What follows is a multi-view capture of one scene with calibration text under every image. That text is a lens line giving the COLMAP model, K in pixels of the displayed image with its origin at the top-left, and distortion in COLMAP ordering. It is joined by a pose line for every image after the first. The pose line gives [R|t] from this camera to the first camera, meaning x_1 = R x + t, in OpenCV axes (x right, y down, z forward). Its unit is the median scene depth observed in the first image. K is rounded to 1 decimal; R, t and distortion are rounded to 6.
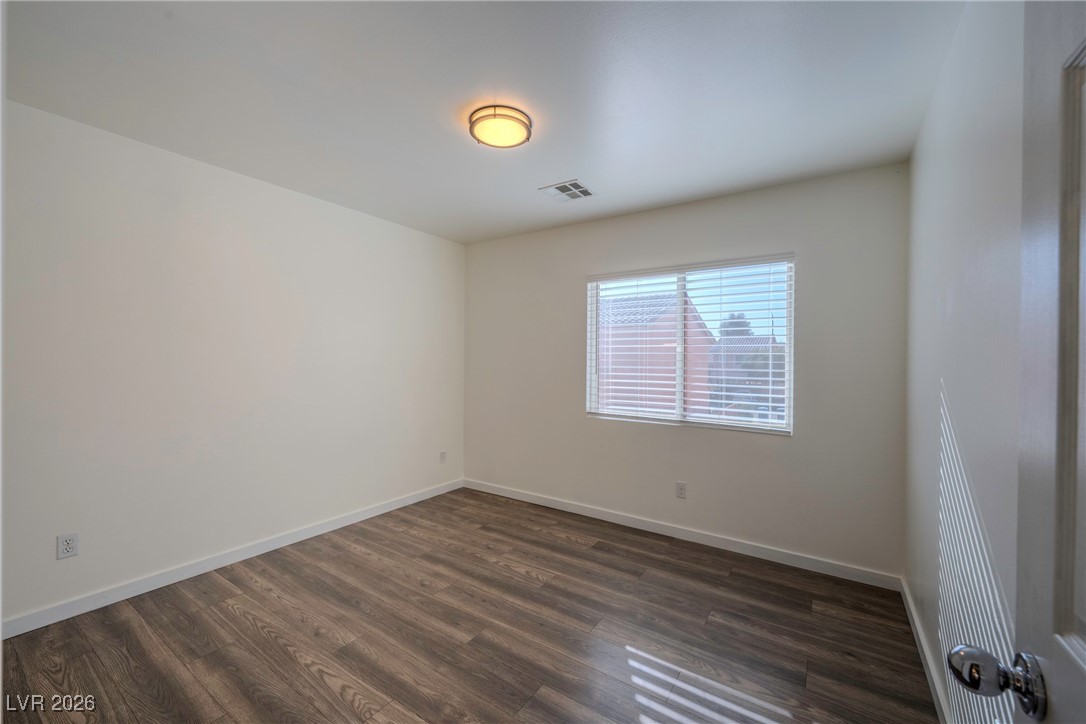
lens RADIAL K [[429.0, 0, 541.7], [0, 429.0, 363.7], [0, 0, 1]] dist [-0.001432, -0.000312]
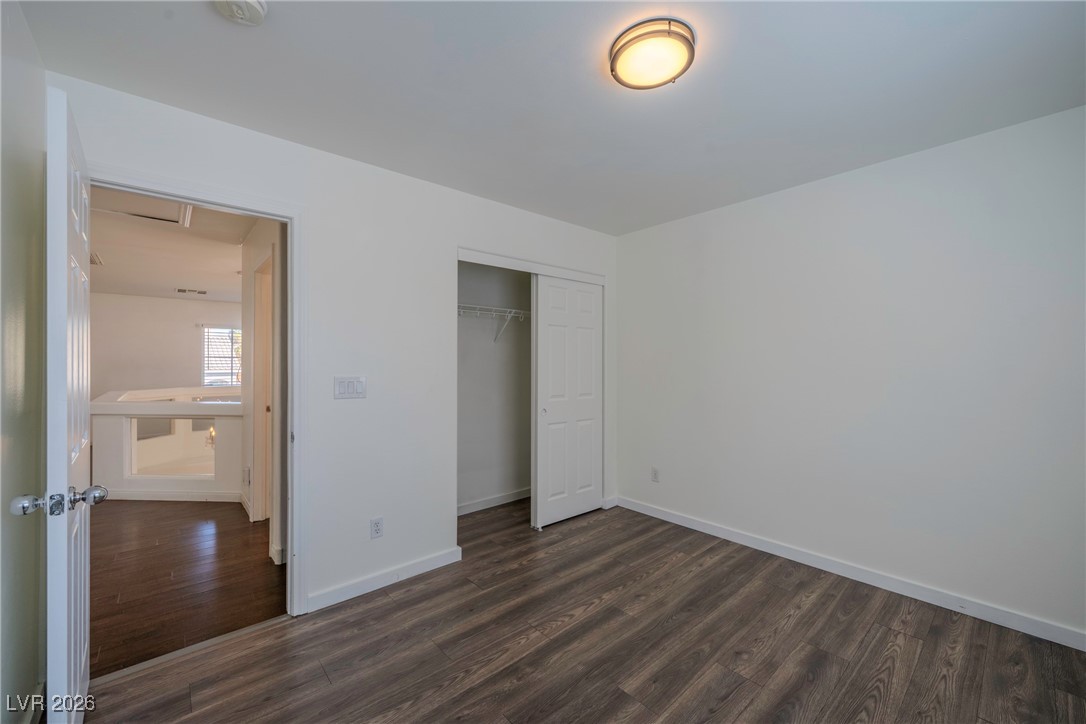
lens RADIAL K [[429.0, 0, 544.1], [0, 429.0, 362.0], [0, 0, 1]] dist [-0.001432, -0.000312]
pose [[-0.247516, -0.011855, -0.968811, 0.574328], [-0.008706, 0.999912, -0.010011, -0.003223], [0.968845, 0.005956, -0.247597, 0.849560]]
